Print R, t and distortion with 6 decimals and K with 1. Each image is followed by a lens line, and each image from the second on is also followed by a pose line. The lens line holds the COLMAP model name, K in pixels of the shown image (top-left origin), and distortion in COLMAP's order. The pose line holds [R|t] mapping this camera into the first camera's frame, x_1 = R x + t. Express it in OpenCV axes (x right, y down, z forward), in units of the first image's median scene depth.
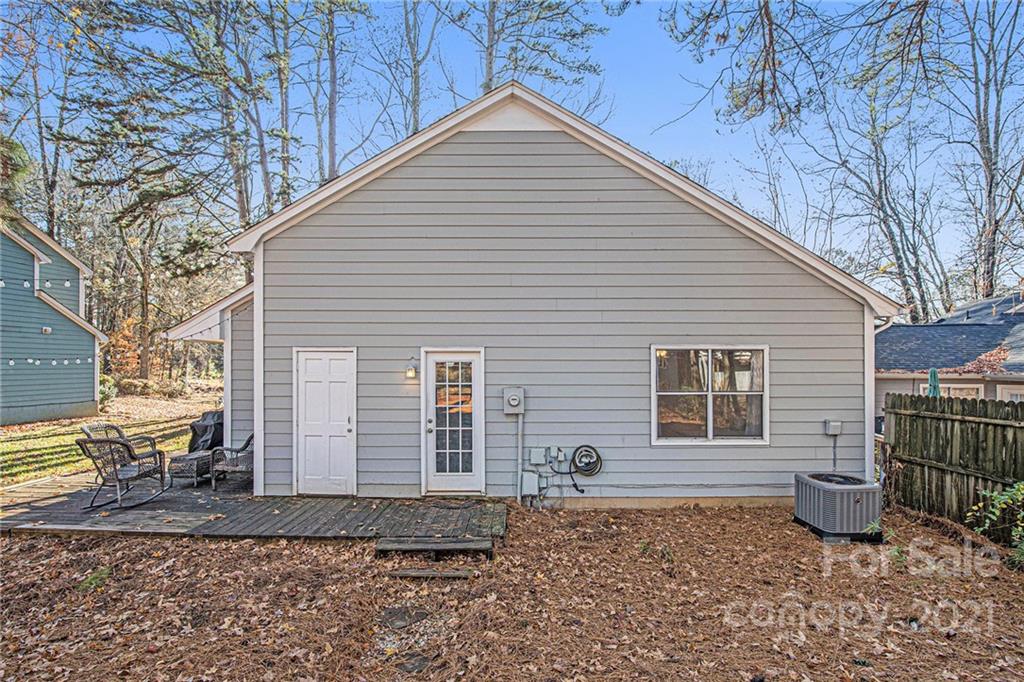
lens RADIAL K [[542.7, 0, 515.5], [0, 542.7, 345.3], [0, 0, 1]] dist [-0.039498, -0.000299]
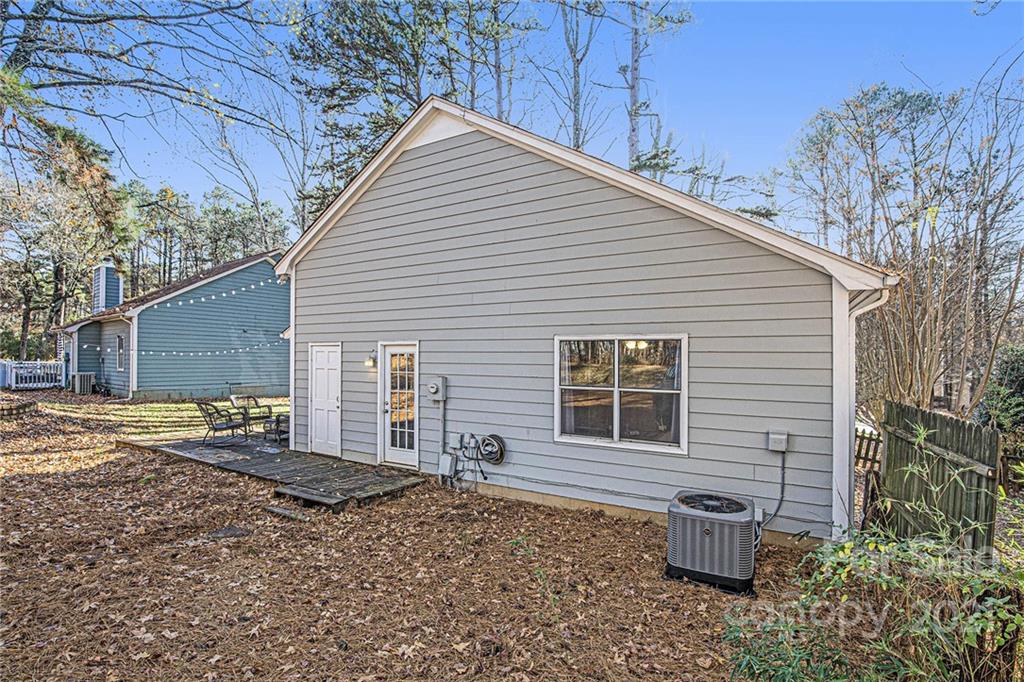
lens RADIAL K [[547.8, 0, 513.3], [0, 547.8, 359.6], [0, 0, 1]] dist [-0.041051, -0.000112]
pose [[0.824463, 0.007220, -0.565869, 0.749835], [0.012757, 0.999427, 0.031338, 0.009921], [0.565771, -0.033056, 0.823899, 0.170251]]
